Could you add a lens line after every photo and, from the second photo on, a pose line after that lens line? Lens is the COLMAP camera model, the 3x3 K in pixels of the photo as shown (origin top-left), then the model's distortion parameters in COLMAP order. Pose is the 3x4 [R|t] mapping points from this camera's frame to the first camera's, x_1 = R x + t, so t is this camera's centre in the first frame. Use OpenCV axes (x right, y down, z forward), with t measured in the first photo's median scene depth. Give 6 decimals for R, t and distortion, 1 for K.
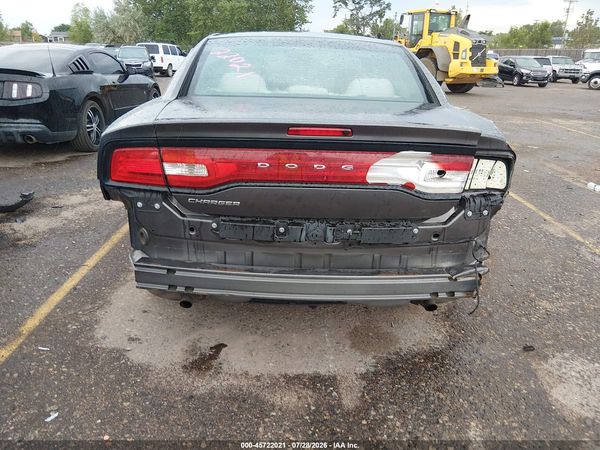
lens RADIAL K [[443.8, 0, 296.3], [0, 443.8, 232.8], [0, 0, 1]] dist [0.054861, -0.081061]
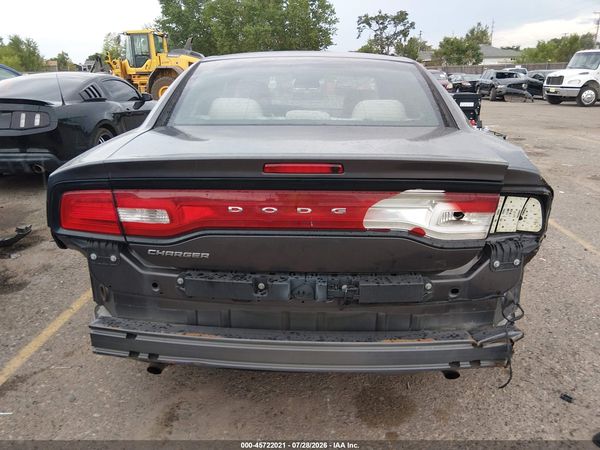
lens RADIAL K [[443.8, 0, 296.3], [0, 443.8, 232.8], [0, 0, 1]] dist [0.054861, -0.081061]
pose [[0.998174, -0.010327, -0.059509, 0.075082], [0.007832, 0.999086, -0.042018, -0.064829], [0.059889, 0.041475, 0.997343, 0.169380]]
